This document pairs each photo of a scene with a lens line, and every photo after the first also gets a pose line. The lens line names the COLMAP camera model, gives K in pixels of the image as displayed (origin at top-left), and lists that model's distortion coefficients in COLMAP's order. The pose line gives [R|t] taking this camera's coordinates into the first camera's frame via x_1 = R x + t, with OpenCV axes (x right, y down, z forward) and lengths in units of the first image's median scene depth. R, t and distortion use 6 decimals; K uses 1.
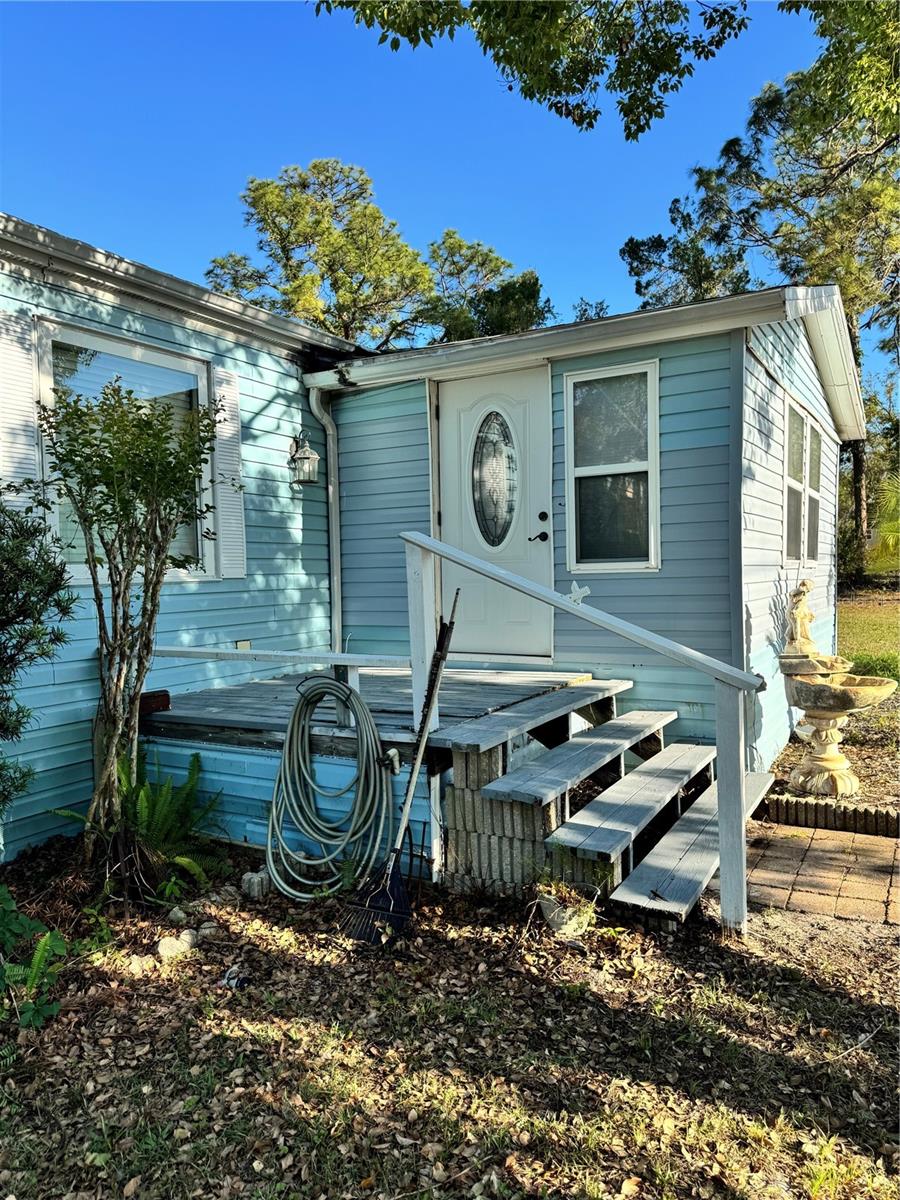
lens RADIAL K [[845.5, 0, 450.0], [0, 845.5, 600.0], [0, 0, 1]] dist [0.072755, -0.000675]
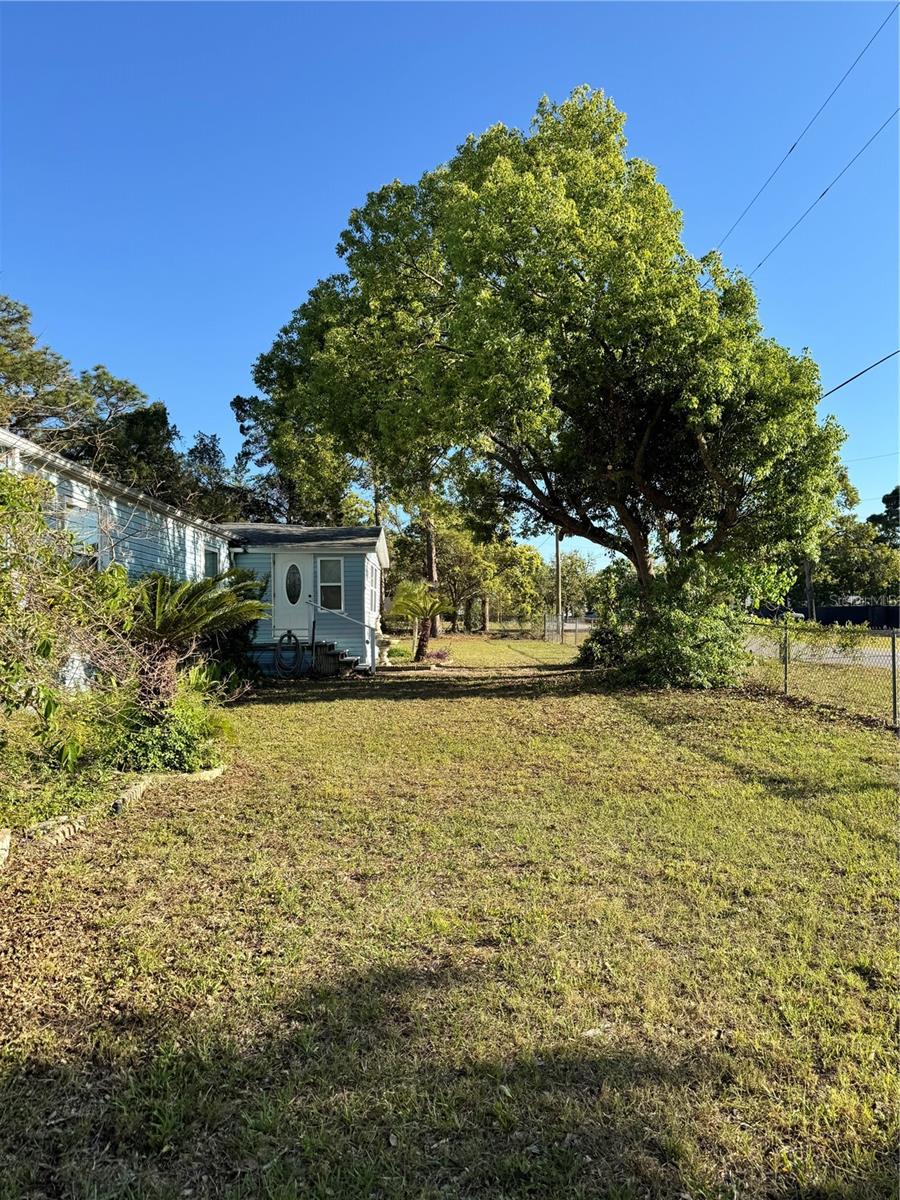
lens RADIAL K [[845.5, 0, 450.0], [0, 845.5, 600.0], [0, 0, 1]] dist [0.072755, -0.000675]
pose [[0.861083, 0.031833, 0.507466, -1.139062], [0.007095, 0.997189, -0.074592, 0.176477], [-0.508414, 0.067830, 0.858437, -2.235727]]
